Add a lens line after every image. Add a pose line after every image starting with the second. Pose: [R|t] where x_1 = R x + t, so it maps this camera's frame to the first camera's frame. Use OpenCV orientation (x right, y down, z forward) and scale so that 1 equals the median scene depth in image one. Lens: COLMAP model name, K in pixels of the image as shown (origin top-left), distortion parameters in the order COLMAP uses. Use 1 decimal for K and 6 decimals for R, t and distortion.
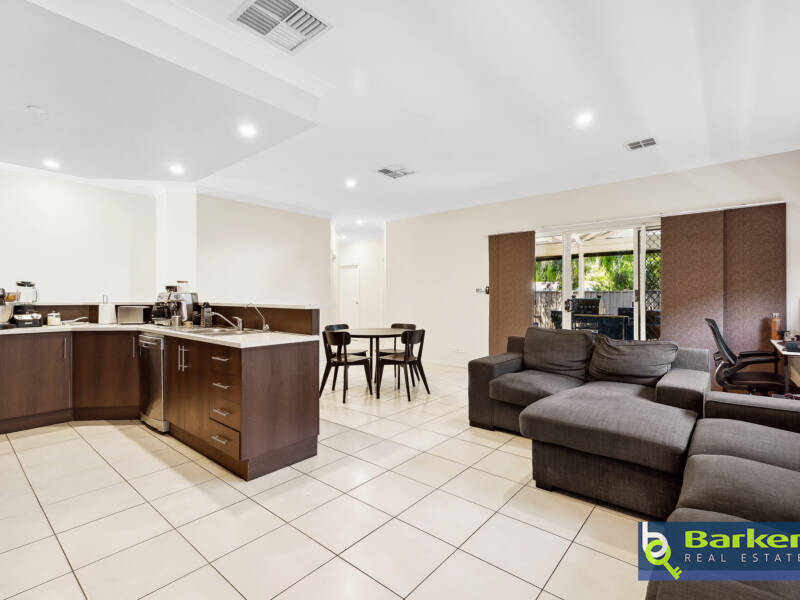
lens RADIAL K [[369.4, 0, 402.8], [0, 369.4, 298.6], [0, 0, 1]] dist [-0.000697, -0.000219]
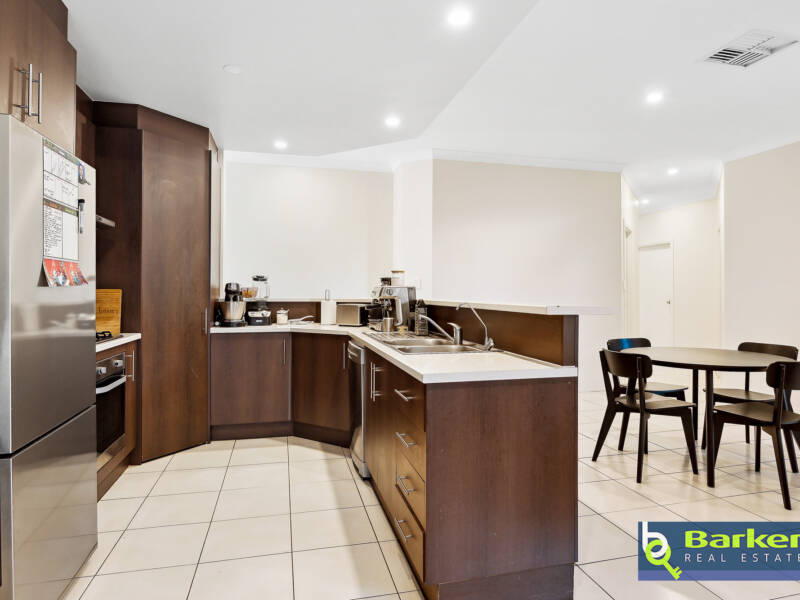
lens RADIAL K [[479.8, 0, 401.3], [0, 479.8, 293.4], [0, 0, 1]] dist [-0.011816, 0.000385]
pose [[0.805650, -0.000457, -0.592391, -0.023194], [-0.002535, 0.999988, -0.004220, 0.001501], [0.592386, 0.004901, 0.805639, 0.229929]]
